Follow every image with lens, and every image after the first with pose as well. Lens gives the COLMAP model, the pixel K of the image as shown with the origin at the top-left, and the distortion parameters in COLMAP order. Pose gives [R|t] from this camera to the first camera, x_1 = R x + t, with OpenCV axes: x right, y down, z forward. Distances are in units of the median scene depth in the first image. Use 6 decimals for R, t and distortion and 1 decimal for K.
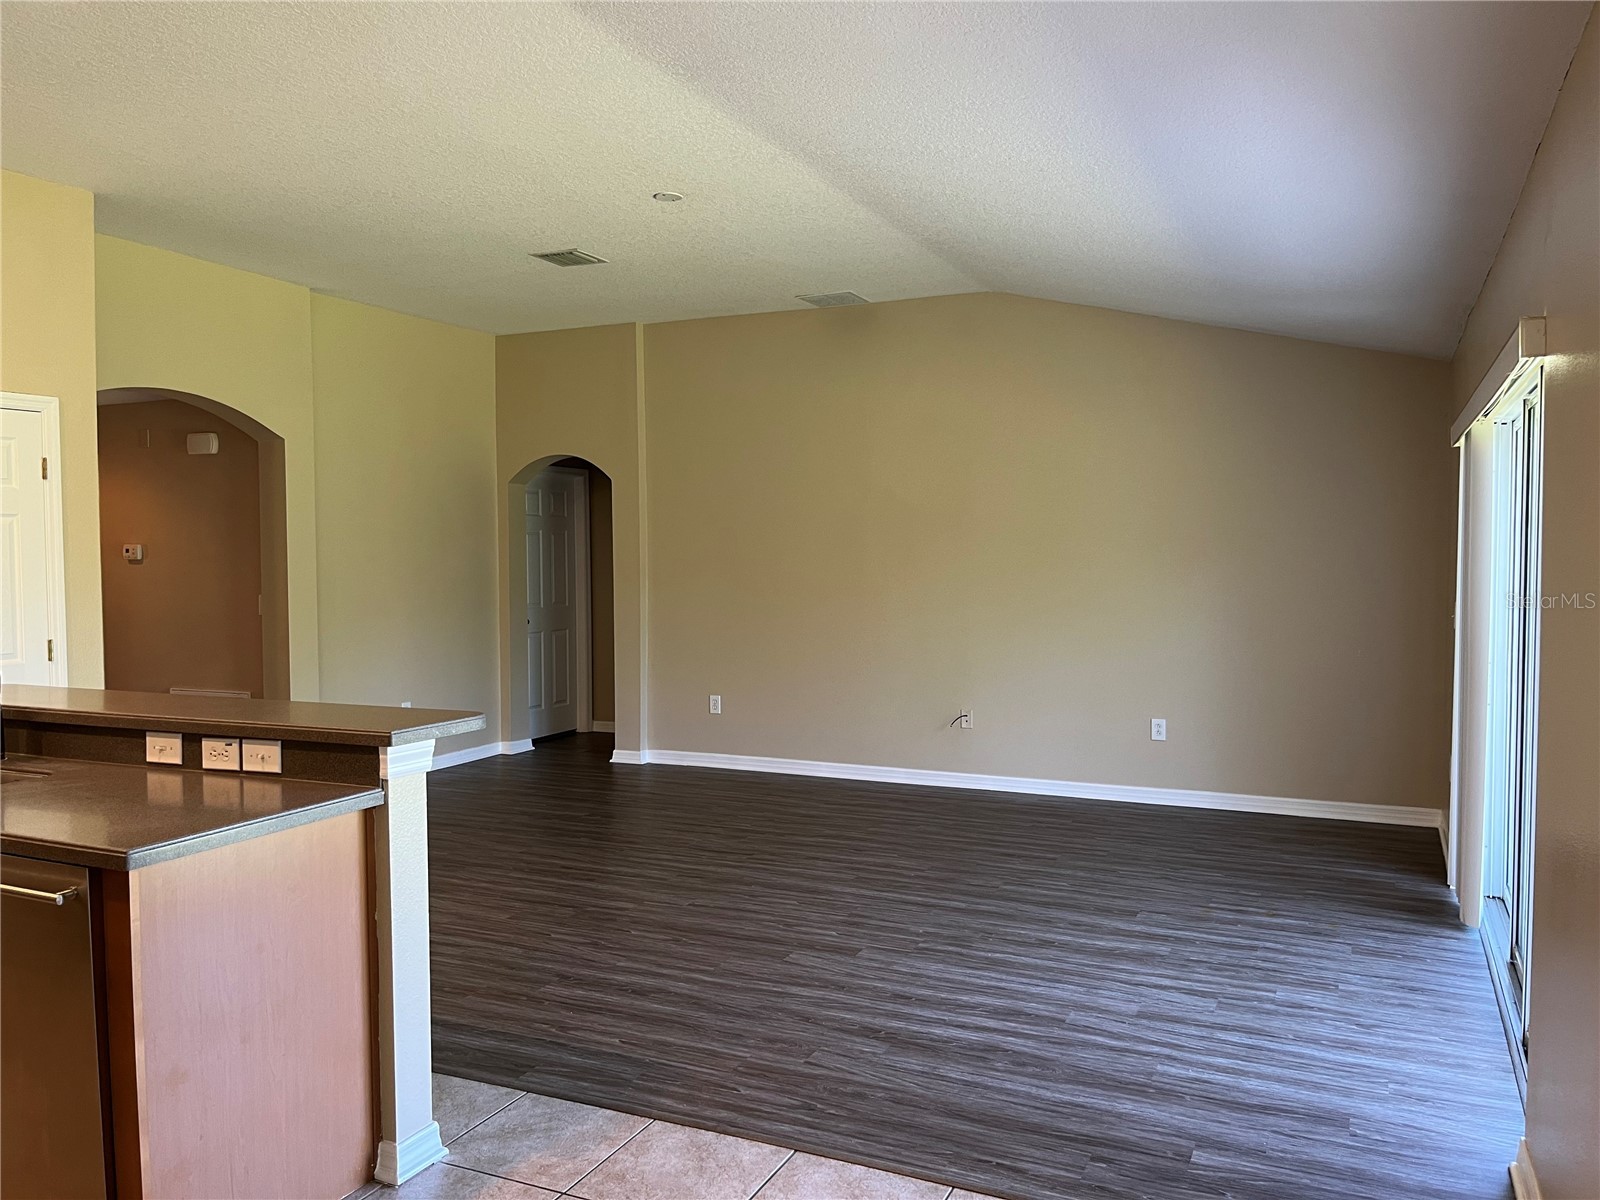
lens RADIAL K [[1216.0, 0, 807.2], [0, 1216.0, 601.3], [0, 0, 1]] dist [0.058749, -0.078595]
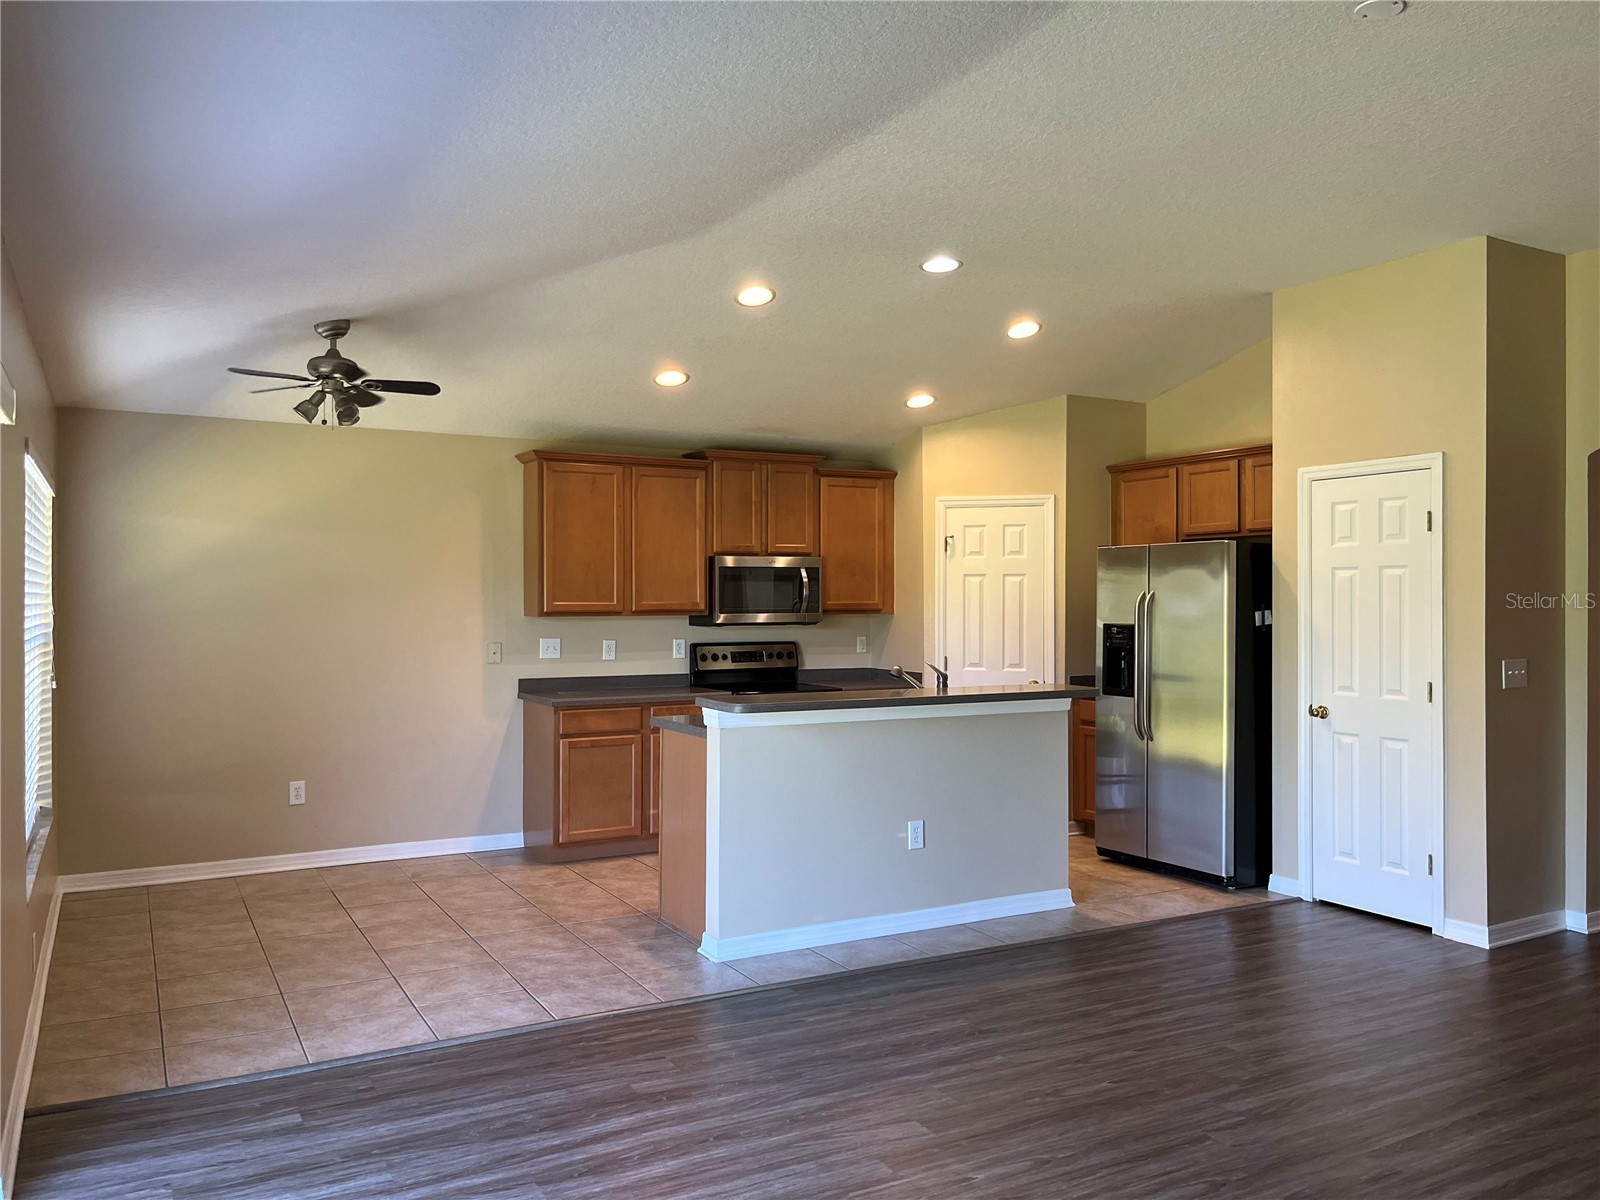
lens RADIAL K [[1216.0, 0, 789.4], [0, 1216.0, 602.2], [0, 0, 1]] dist [0.058749, -0.078595]
pose [[-0.595431, 0.007541, -0.803371, 0.716896], [-0.031709, 0.998956, 0.032879, -0.069913], [0.802780, 0.045051, -0.594571, 1.506634]]
